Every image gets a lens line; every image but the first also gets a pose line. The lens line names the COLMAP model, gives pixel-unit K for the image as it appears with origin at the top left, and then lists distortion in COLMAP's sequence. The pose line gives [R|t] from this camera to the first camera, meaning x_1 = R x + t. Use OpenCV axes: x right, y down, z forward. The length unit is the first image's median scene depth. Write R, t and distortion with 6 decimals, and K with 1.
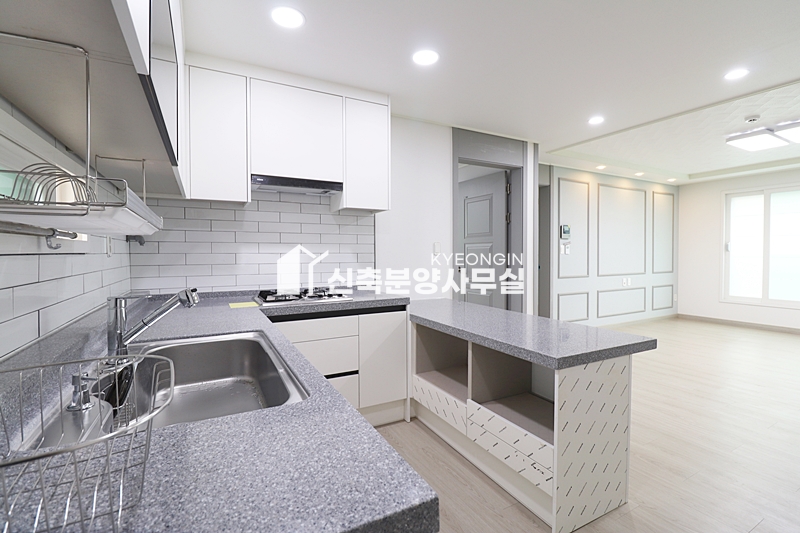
lens RADIAL K [[367.0, 0, 401.0], [0, 367.0, 262.3], [0, 0, 1]] dist [-0.009303, -0.008995]
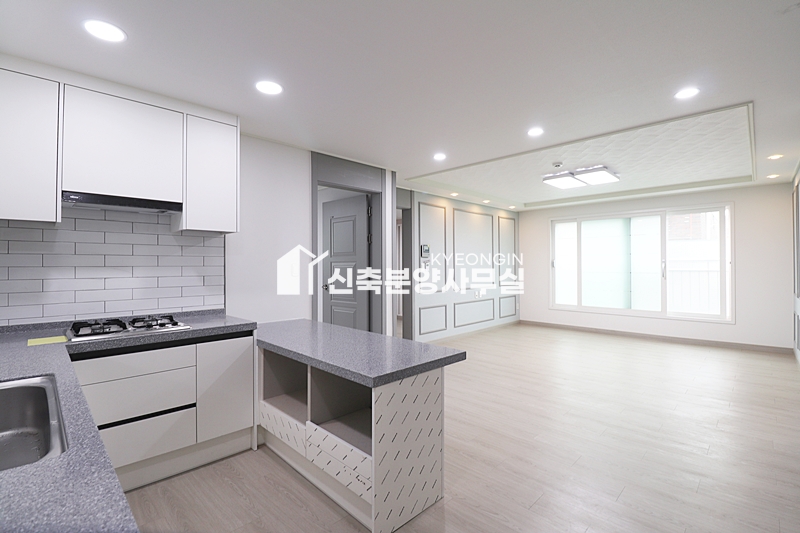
lens RADIAL K [[367.0, 0, 400.9], [0, 367.0, 261.7], [0, 0, 1]] dist [-0.009303, -0.008995]
pose [[0.954751, 0.001778, 0.297400, 0.100626], [0.008347, 0.999428, -0.032772, -0.031158], [-0.297288, 0.033771, 0.954190, -0.060799]]
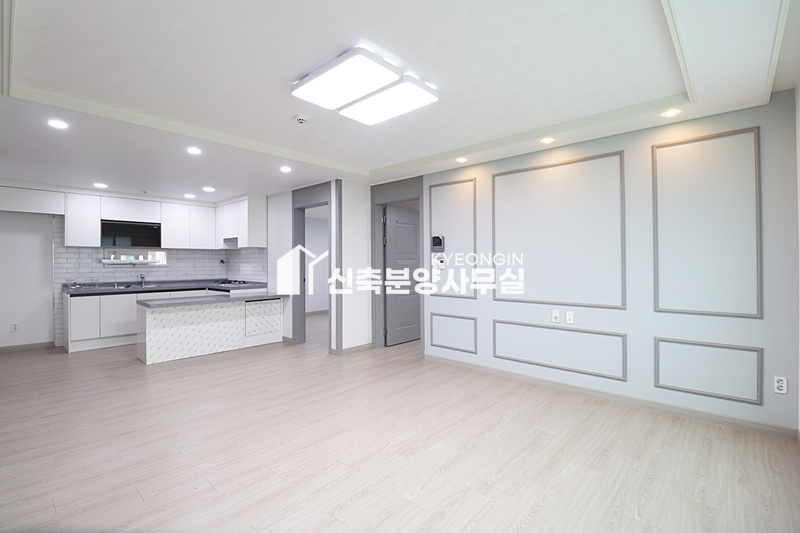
lens RADIAL K [[367.0, 0, 403.4], [0, 367.0, 262.1], [0, 0, 1]] dist [-0.009303, -0.008995]
pose [[0.340815, 0.000806, -0.940130, 2.497202], [-0.019429, 0.999792, -0.006186, -0.064491], [0.939930, 0.020374, 0.340760, 1.231367]]
